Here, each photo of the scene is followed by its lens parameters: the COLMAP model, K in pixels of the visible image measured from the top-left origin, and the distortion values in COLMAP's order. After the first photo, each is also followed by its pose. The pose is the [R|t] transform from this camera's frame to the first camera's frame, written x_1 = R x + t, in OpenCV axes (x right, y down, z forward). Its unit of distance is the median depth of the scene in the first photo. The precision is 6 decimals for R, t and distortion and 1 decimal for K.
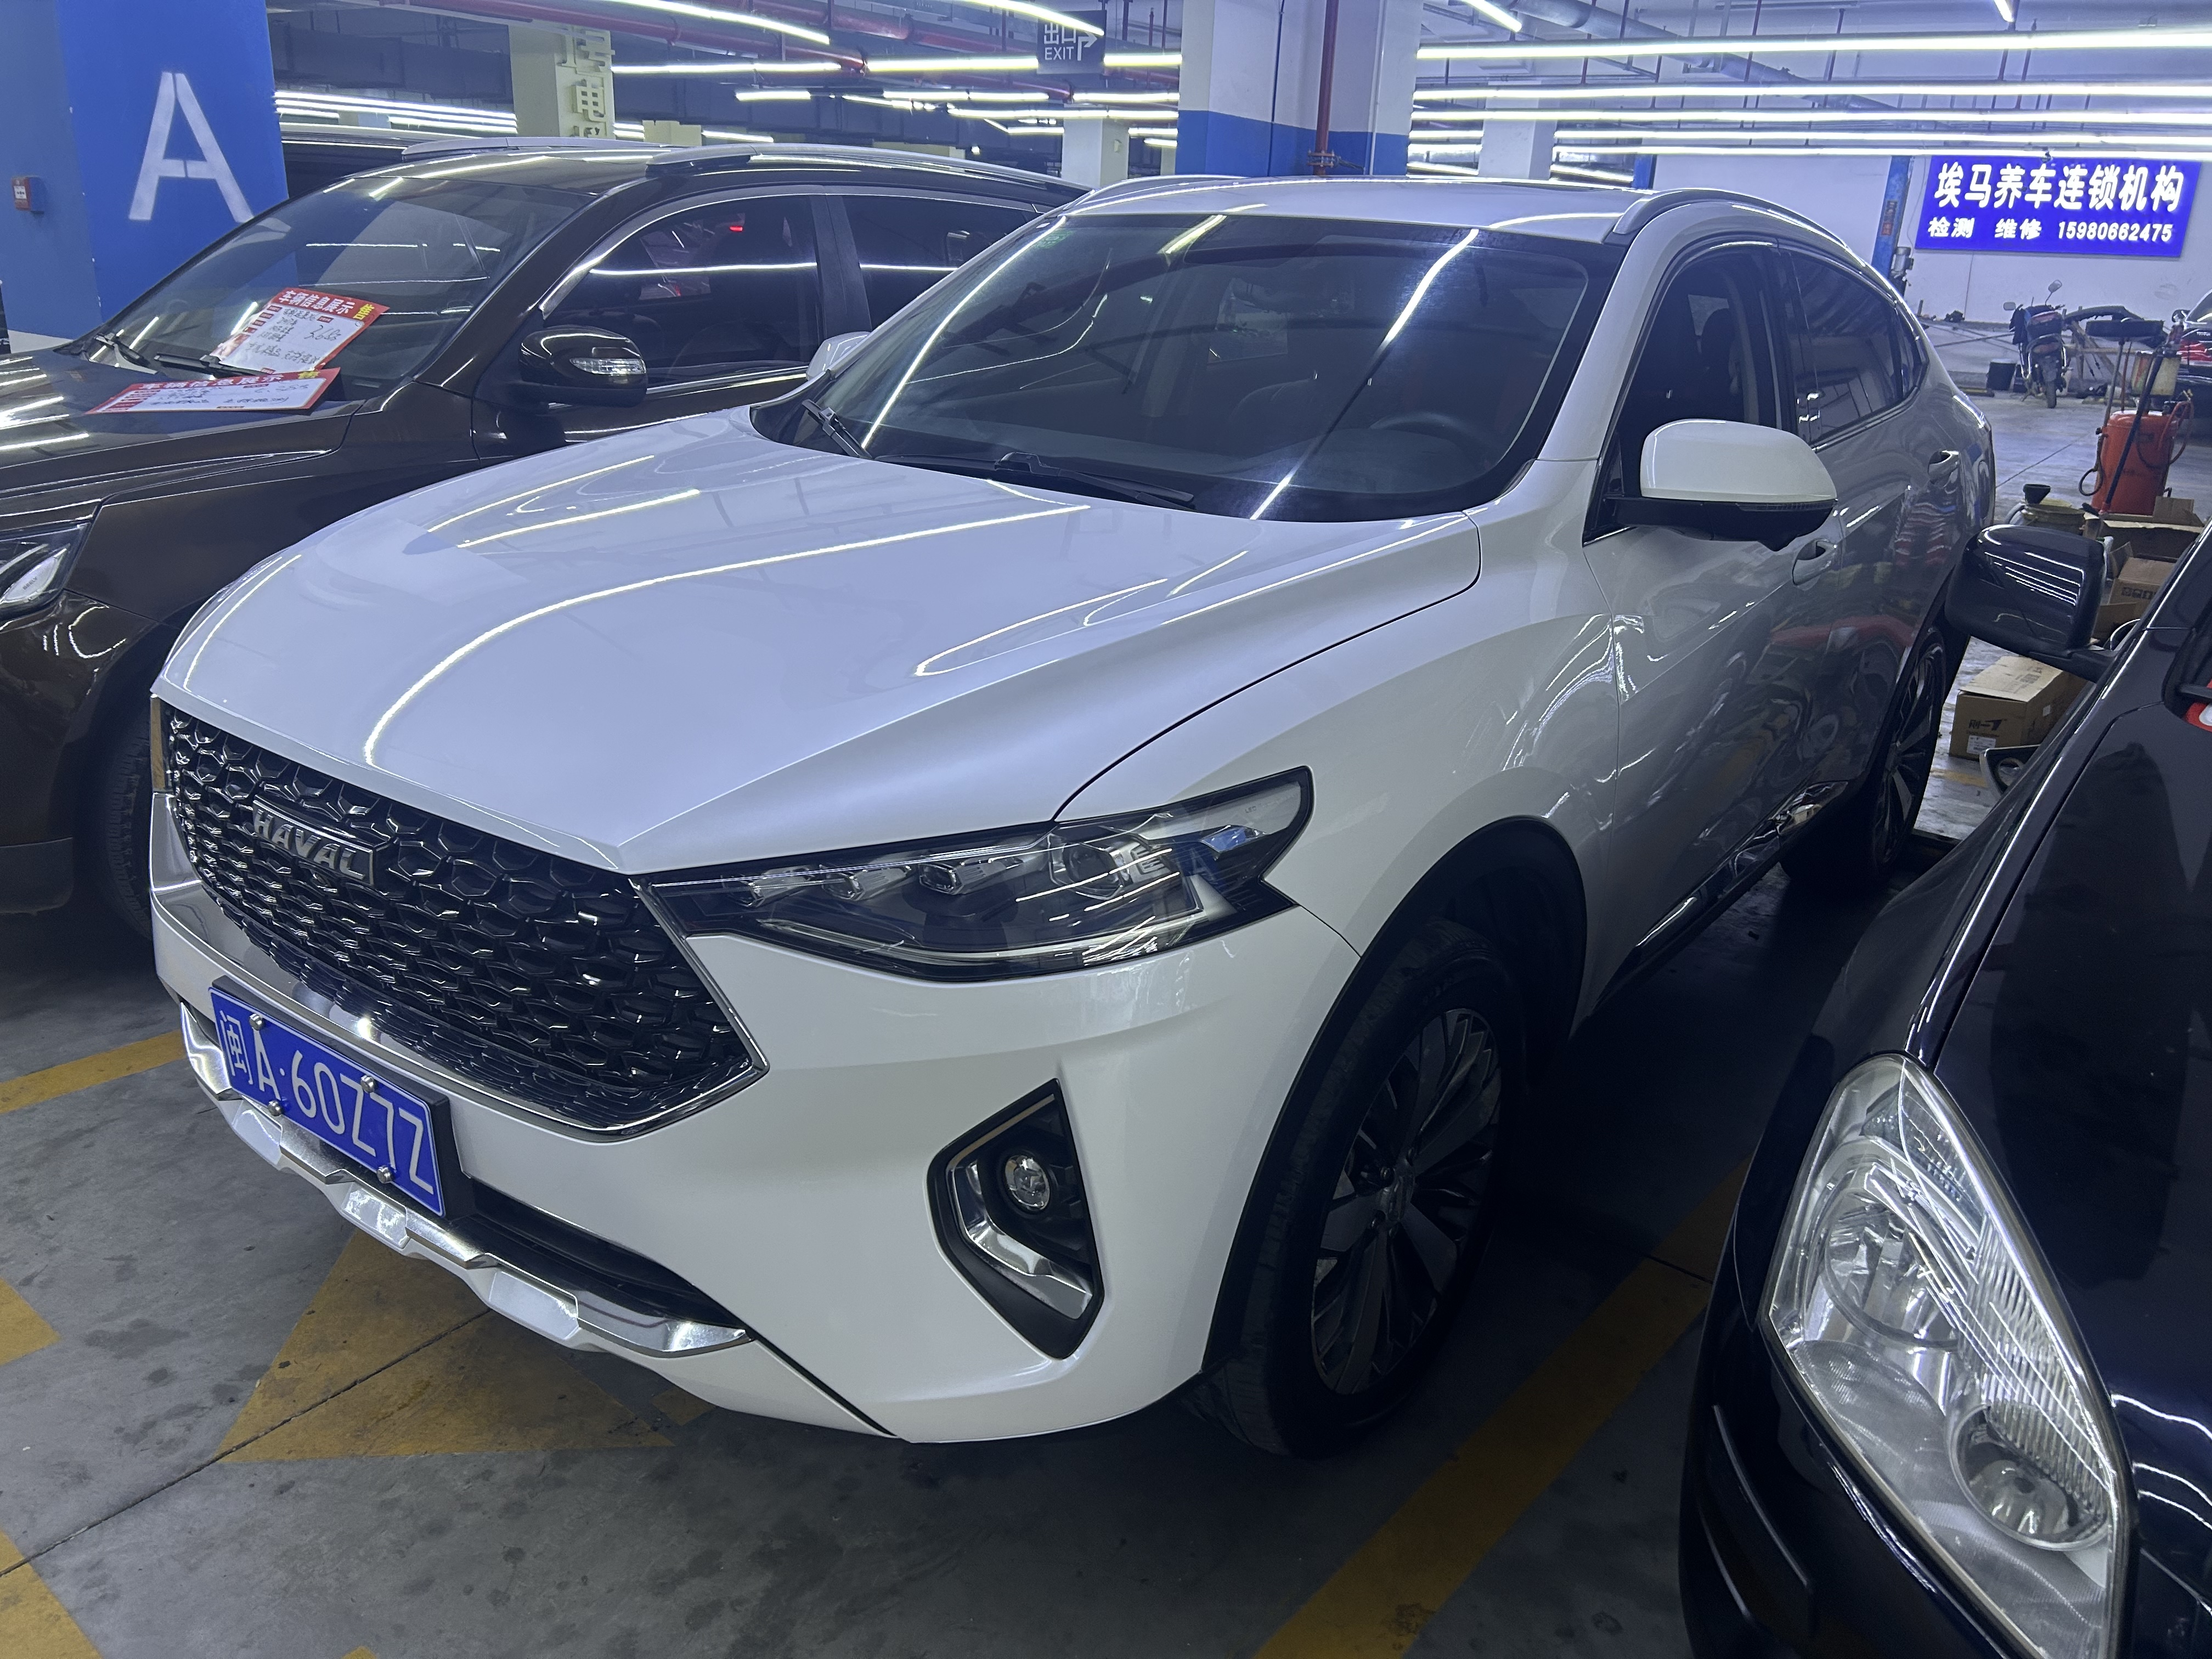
lens RADIAL K [[1697.0, 0, 1078.4], [0, 1697.0, 833.7], [0, 0, 1]] dist [0.042605, -0.035297]
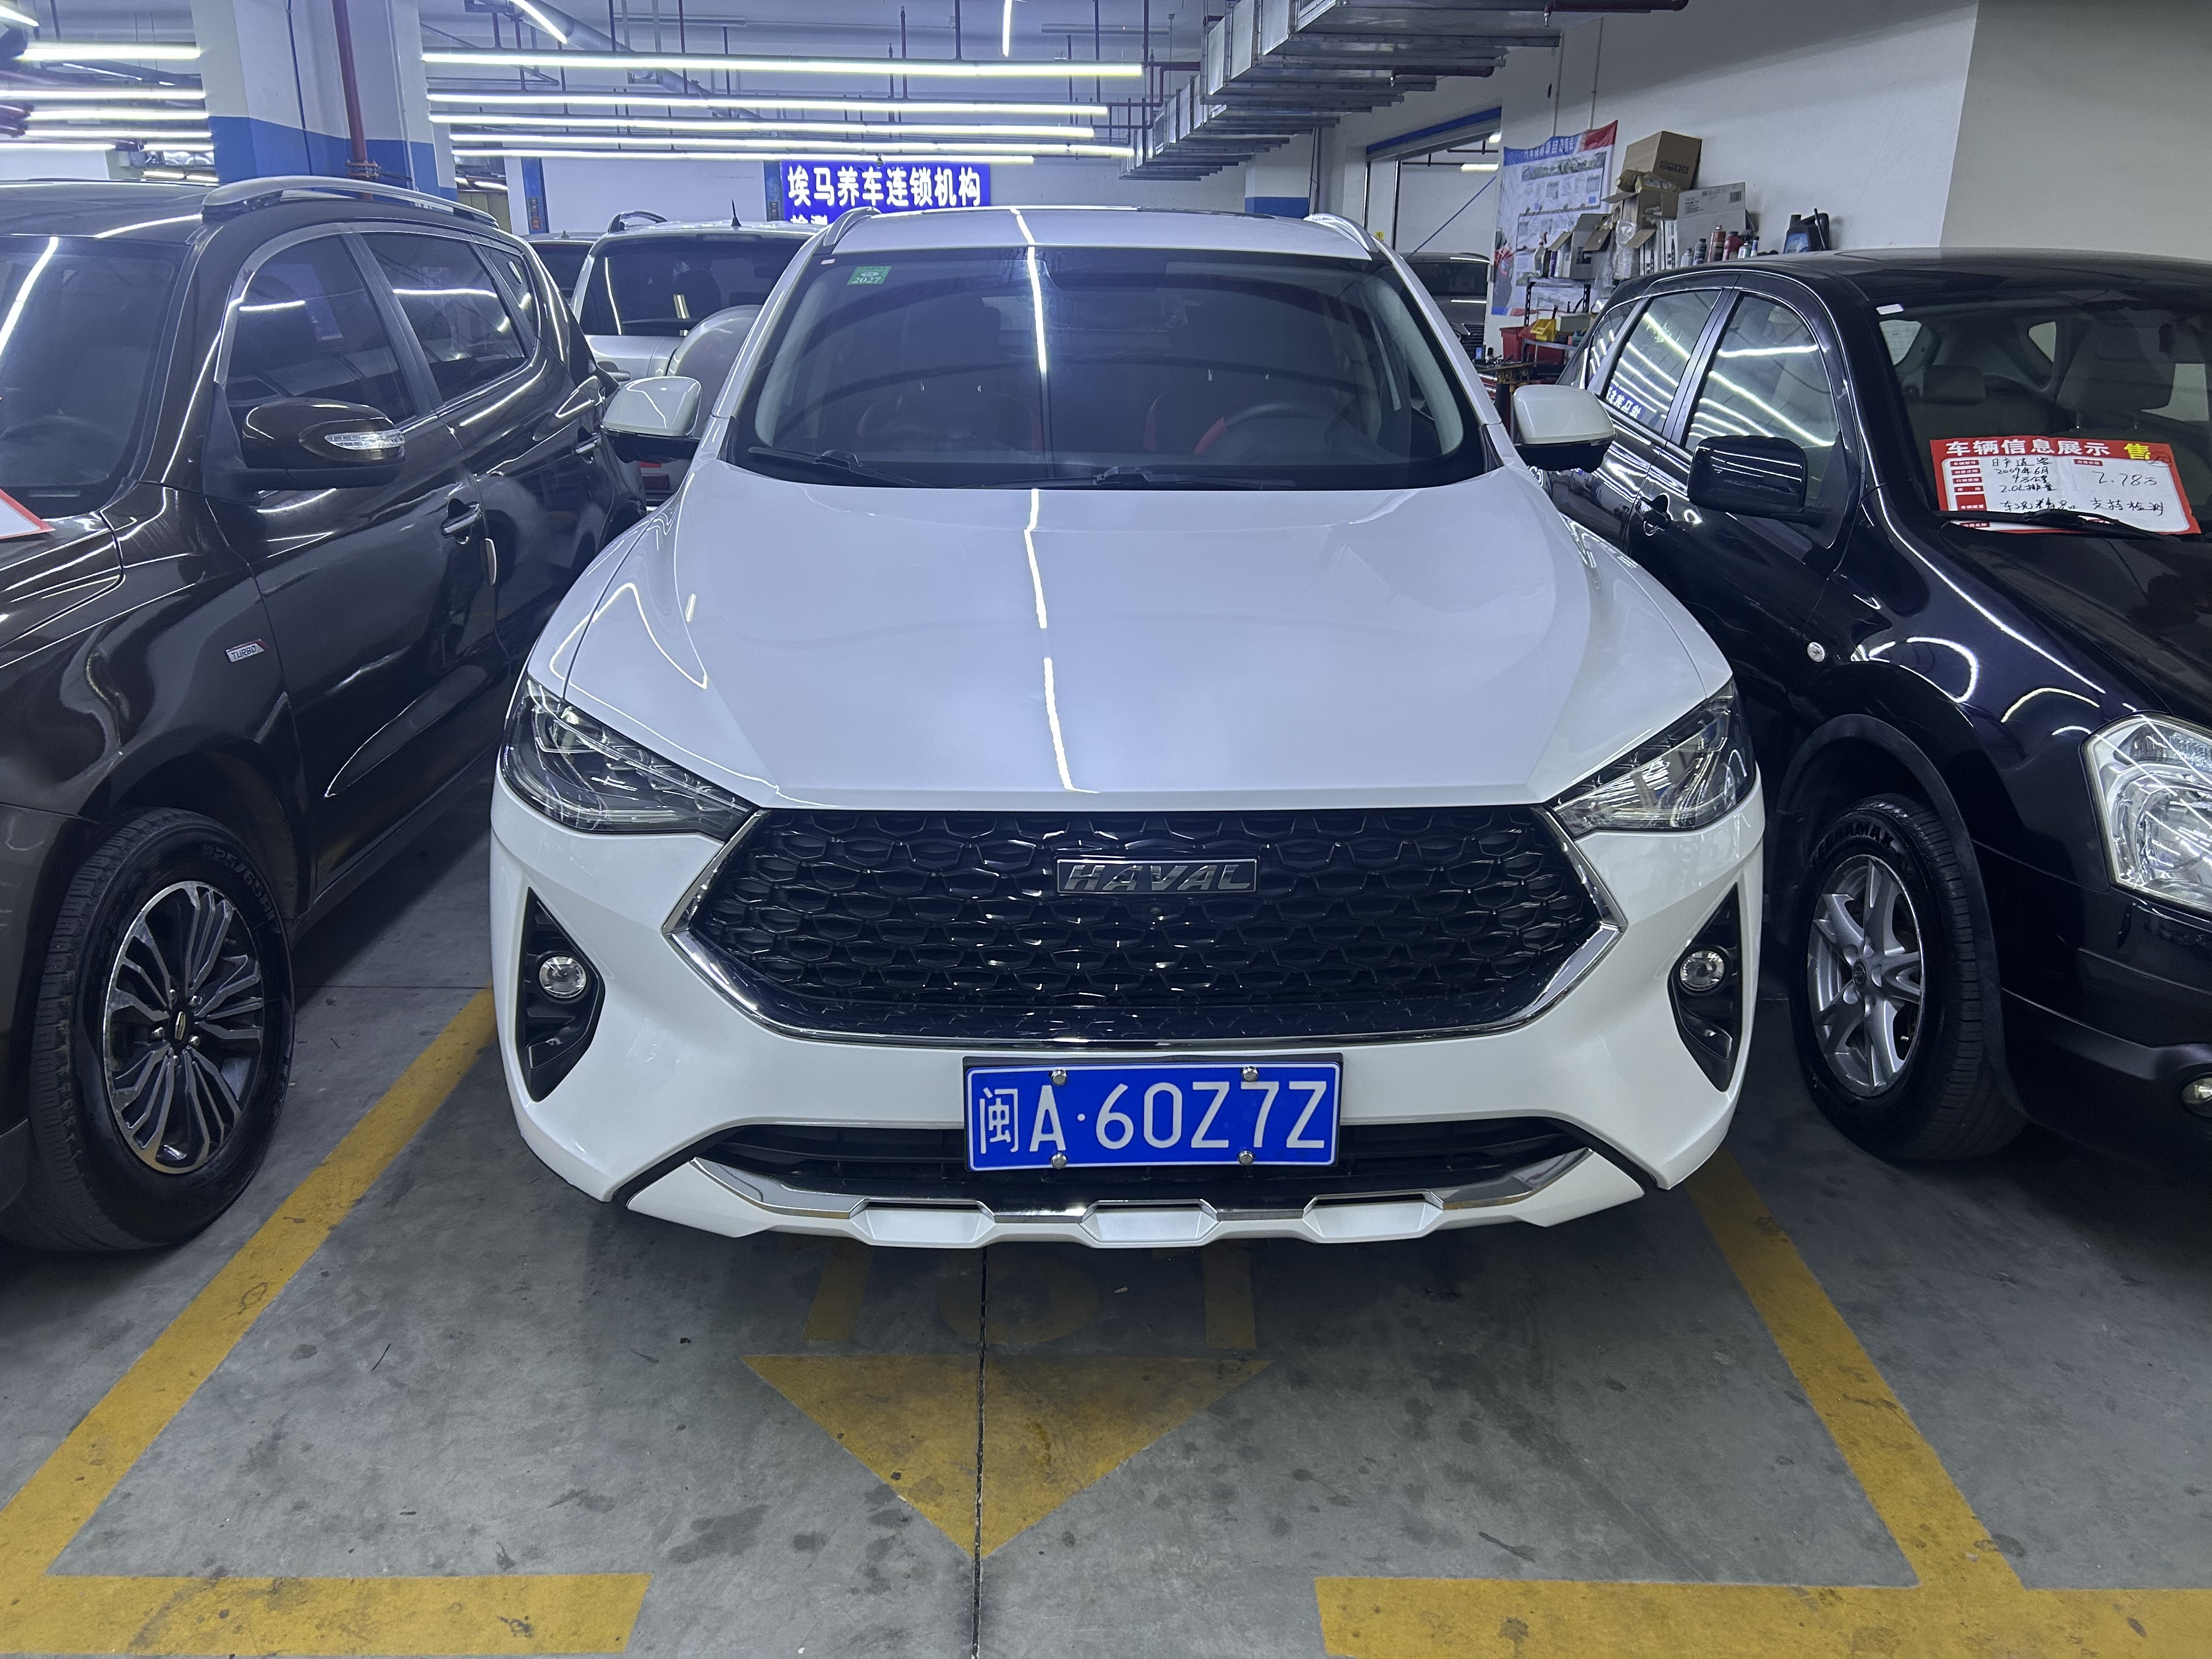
lens RADIAL K [[1712.5, 0, 1106.0], [0, 1712.5, 829.5], [0, 0, 1]] dist [0.032787, 0.000010]
pose [[0.773635, -0.239821, 0.586493, -0.101588], [0.242058, 0.967263, 0.076225, -0.010409], [-0.585574, 0.082995, 0.806359, 0.014184]]
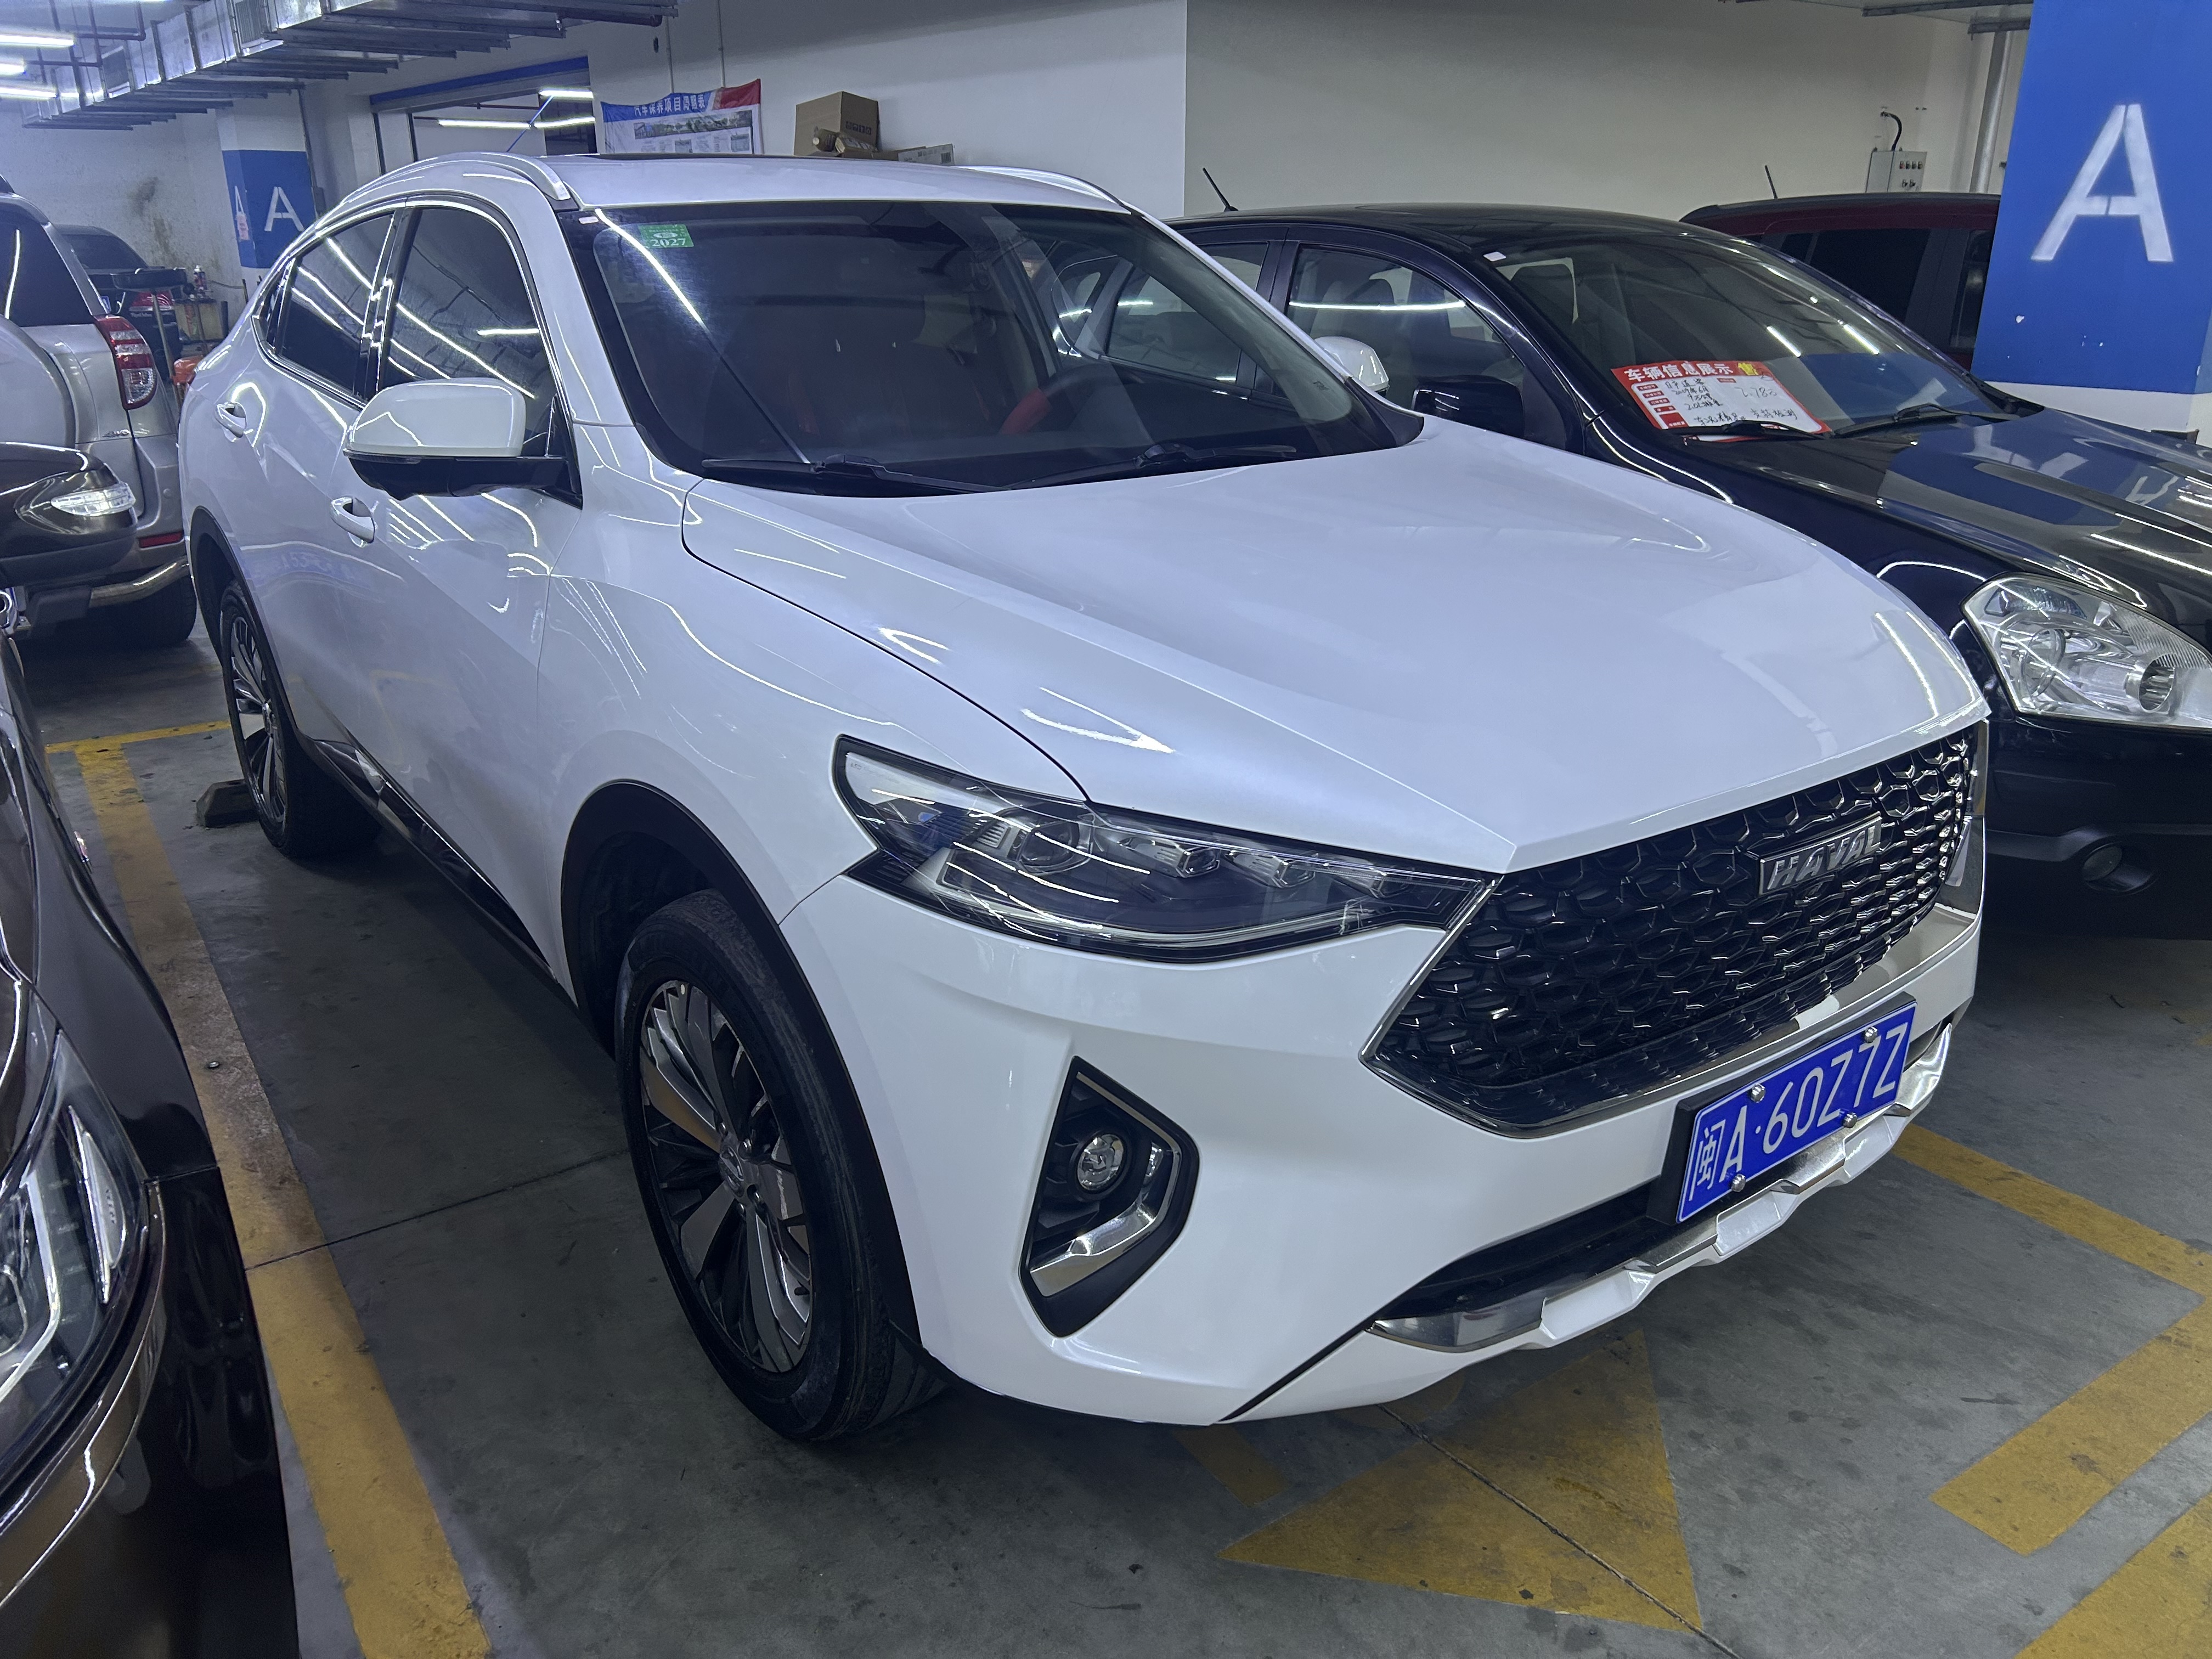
lens RADIAL K [[1697.0, 0, 1078.4], [0, 1697.0, 833.7], [0, 0, 1]] dist [0.042605, -0.035297]
pose [[0.269354, -0.370070, 0.889099, -0.135794], [0.341378, 0.899960, 0.271170, -0.040186], [-0.900505, 0.230479, 0.368741, 0.095230]]
